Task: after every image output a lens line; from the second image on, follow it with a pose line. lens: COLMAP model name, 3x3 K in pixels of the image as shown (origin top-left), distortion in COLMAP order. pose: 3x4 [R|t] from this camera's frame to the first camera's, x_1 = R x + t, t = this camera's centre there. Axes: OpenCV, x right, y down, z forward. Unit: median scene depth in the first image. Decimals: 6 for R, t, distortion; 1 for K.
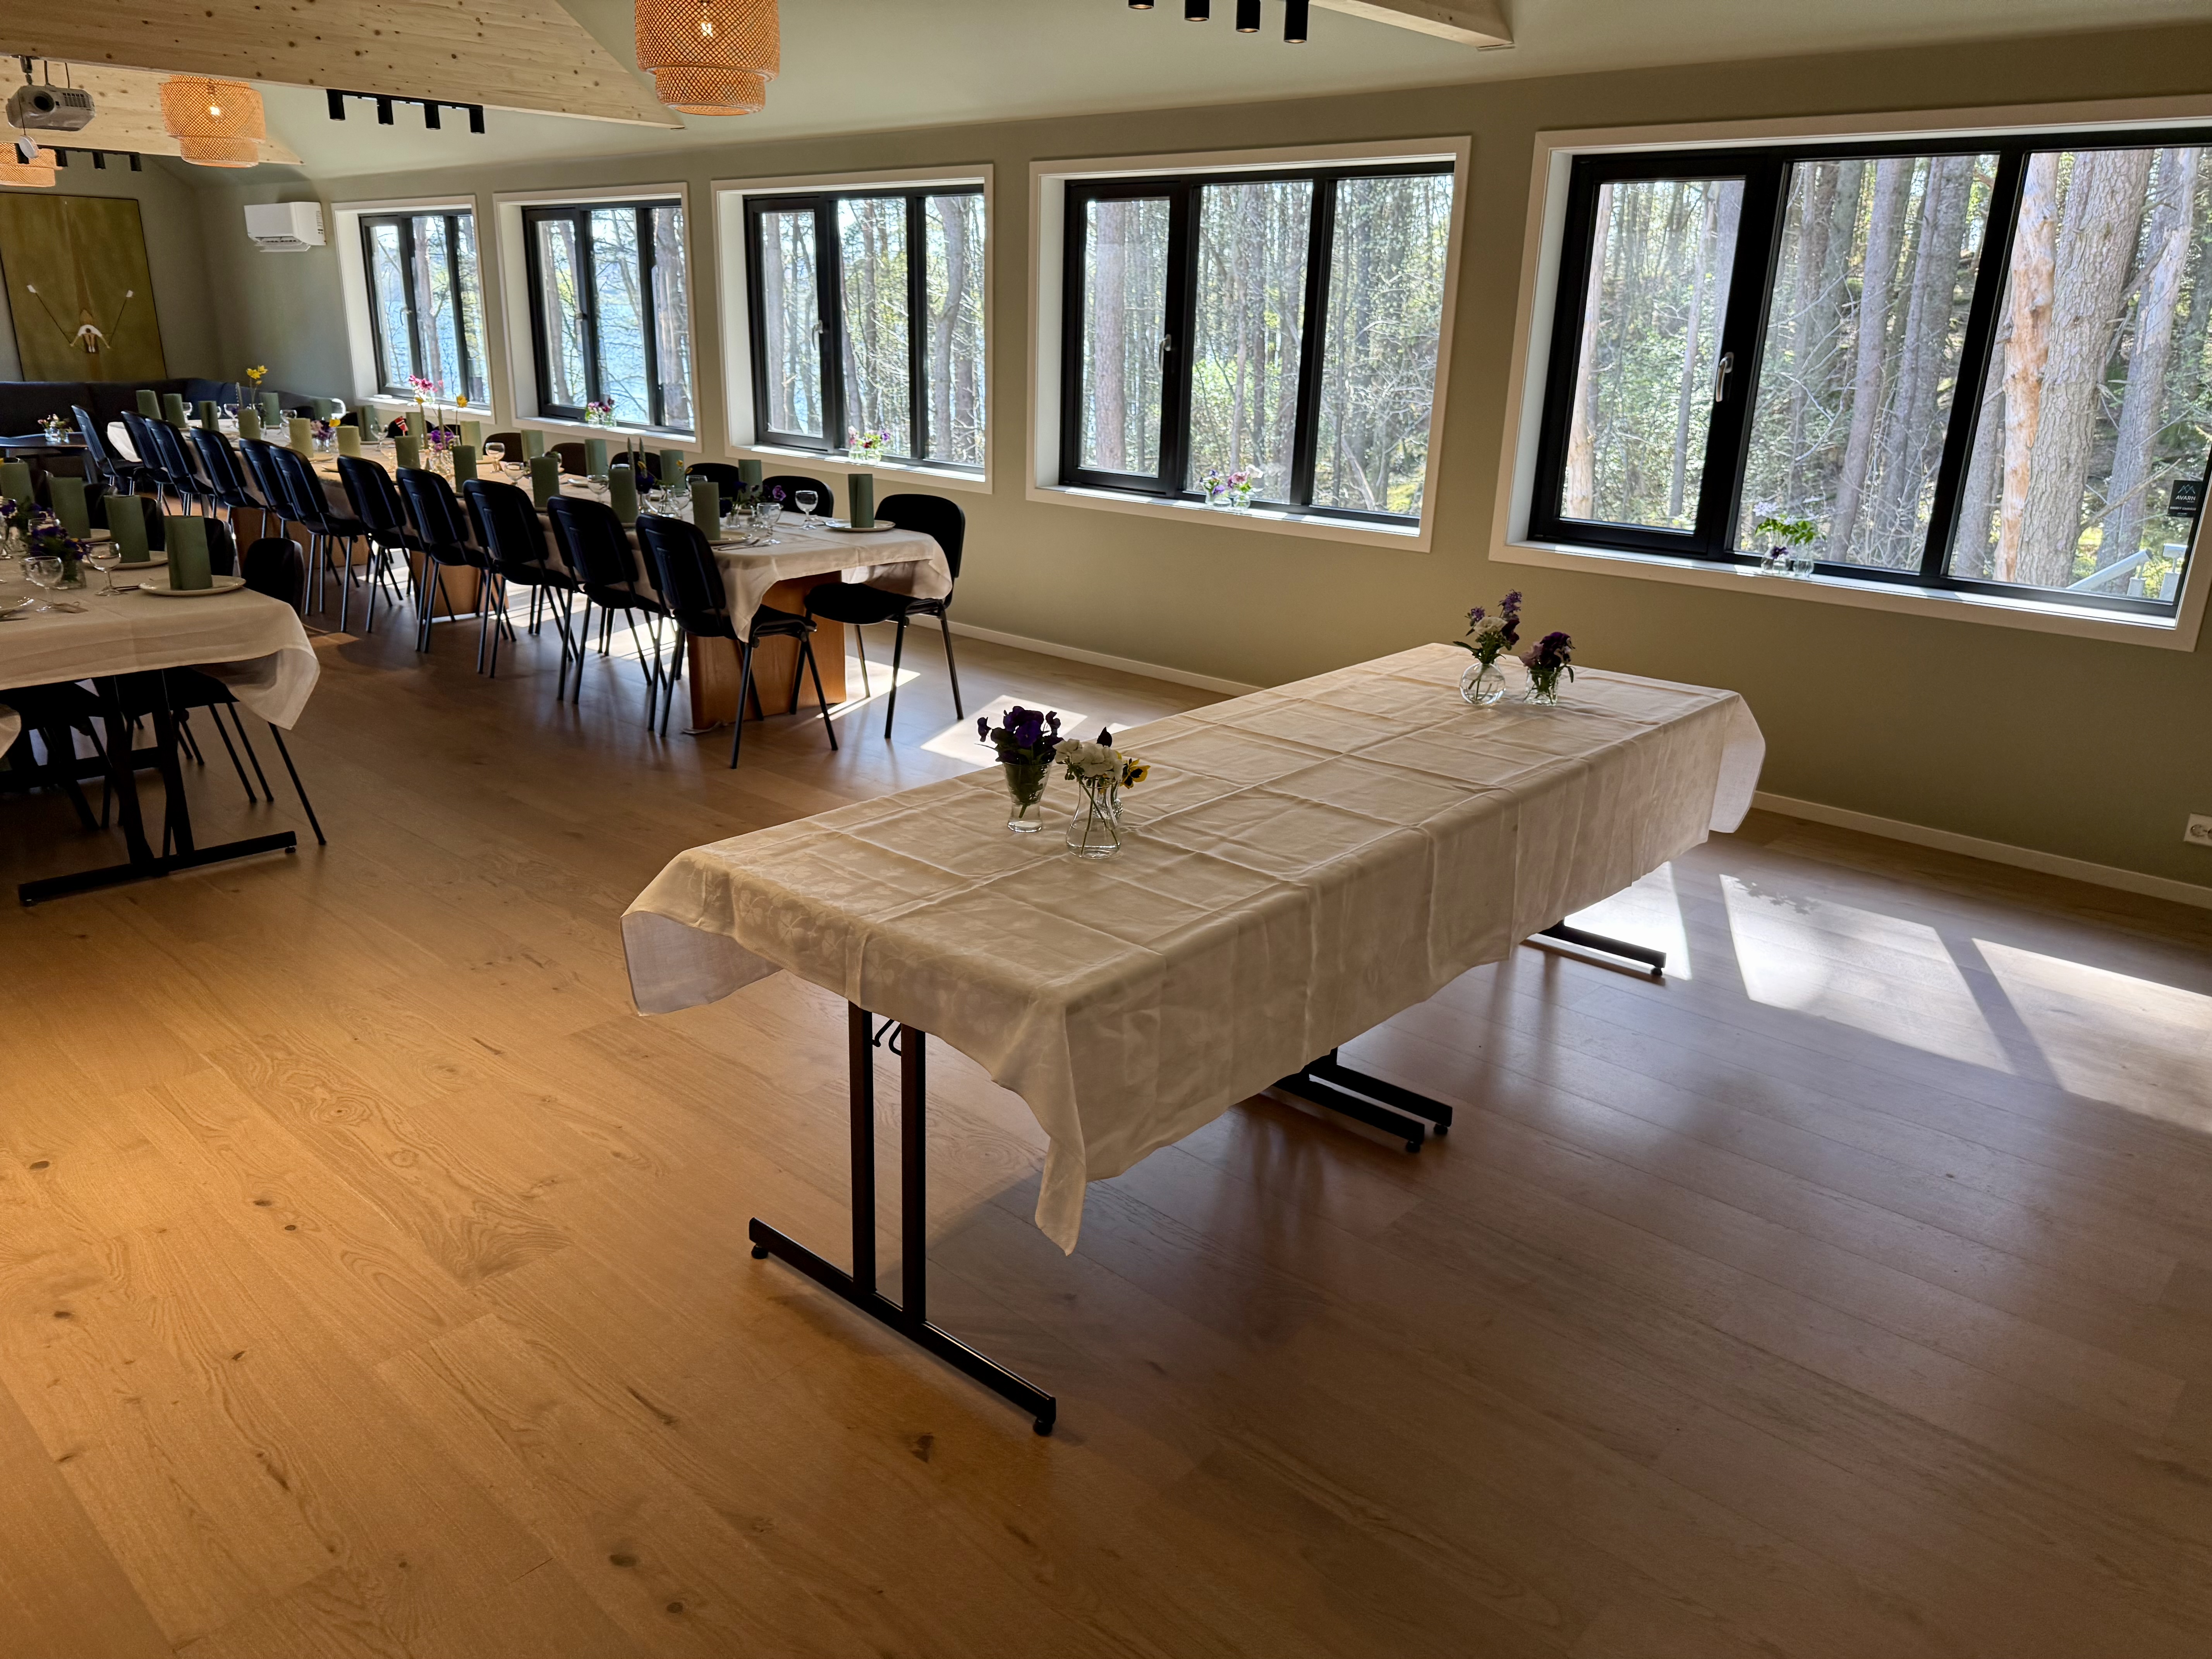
lens RADIAL K [[1543.0, 0, 1089.3], [0, 1543.0, 846.9], [0, 0, 1]] dist [0.062172, -0.079629]
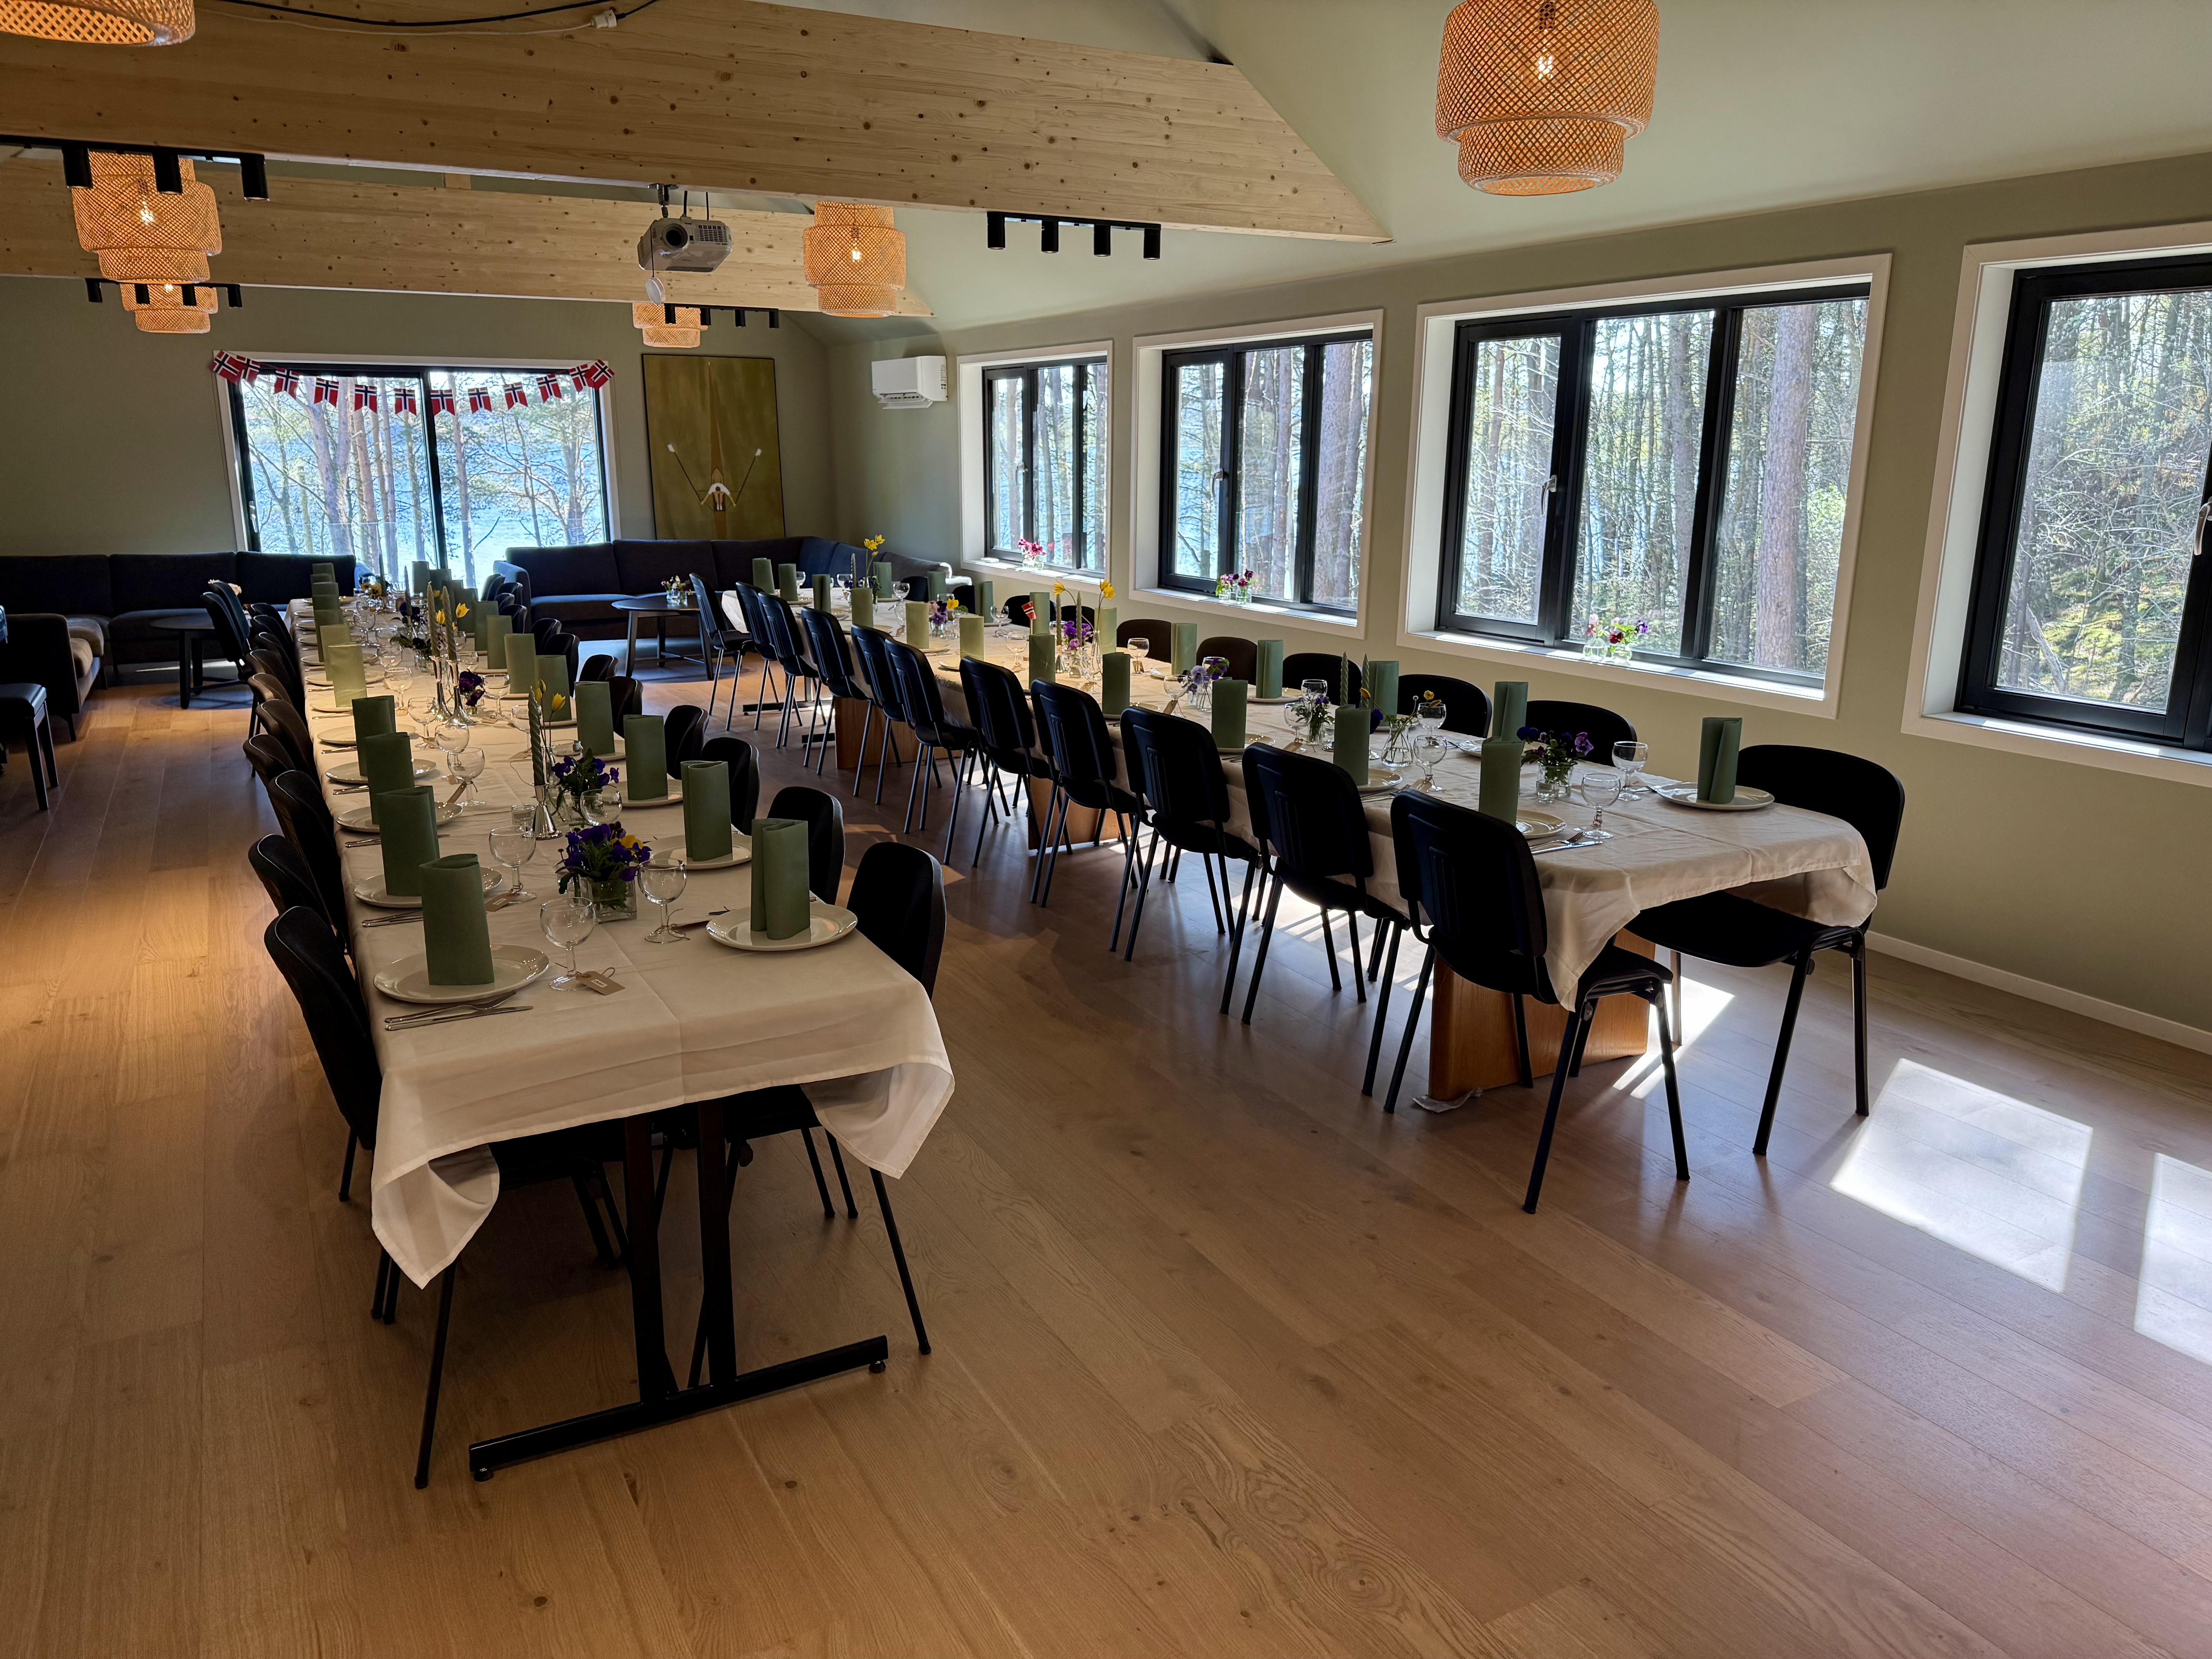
lens RADIAL K [[1543.0, 0, 1097.1], [0, 1543.0, 825.4], [0, 0, 1]] dist [0.062172, -0.079629]
pose [[0.948901, 0.057203, -0.310346, -0.215078], [-0.085335, 0.993308, -0.077831, -0.142046], [0.303817, 0.100337, 0.947432, 0.363844]]
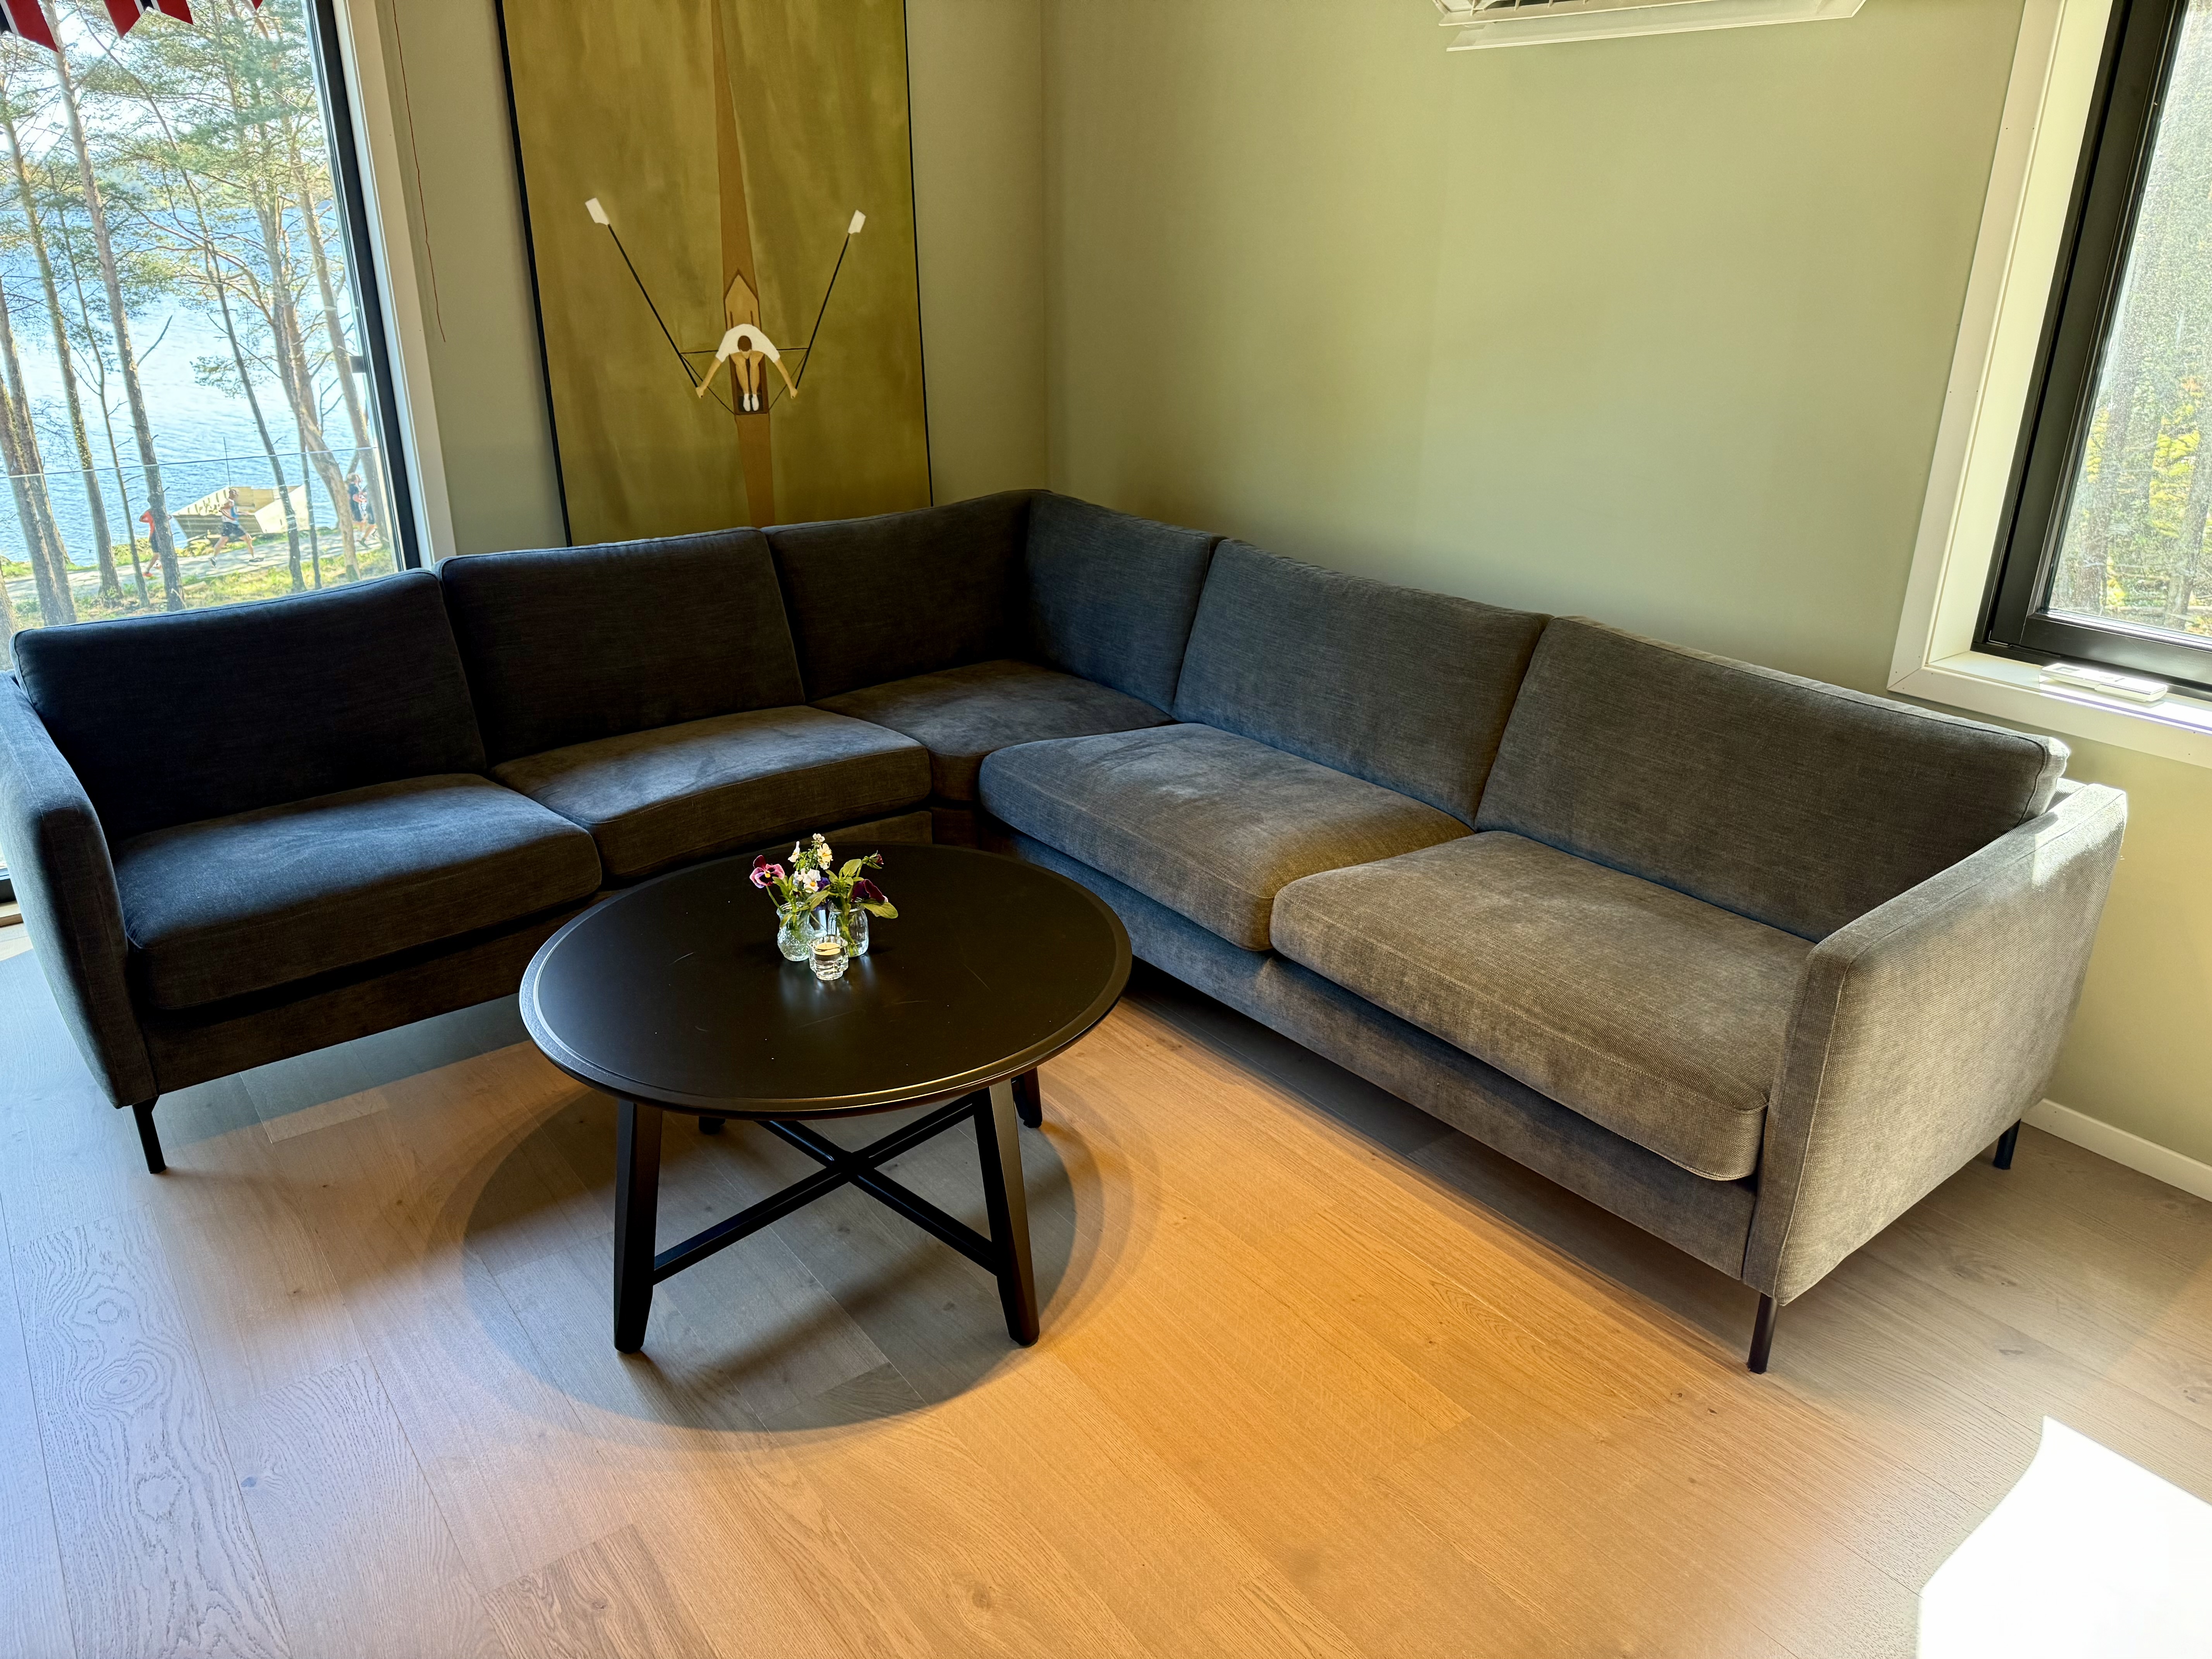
lens RADIAL K [[1543.0, 0, 1116.5], [0, 1543.0, 838.6], [0, 0, 1]] dist [0.062172, -0.079629]
pose [[0.985005, 0.048274, -0.165636, -1.178368], [-0.039333, 0.997608, 0.056848, -0.580089], [0.167985, -0.049480, 0.984547, 1.604817]]
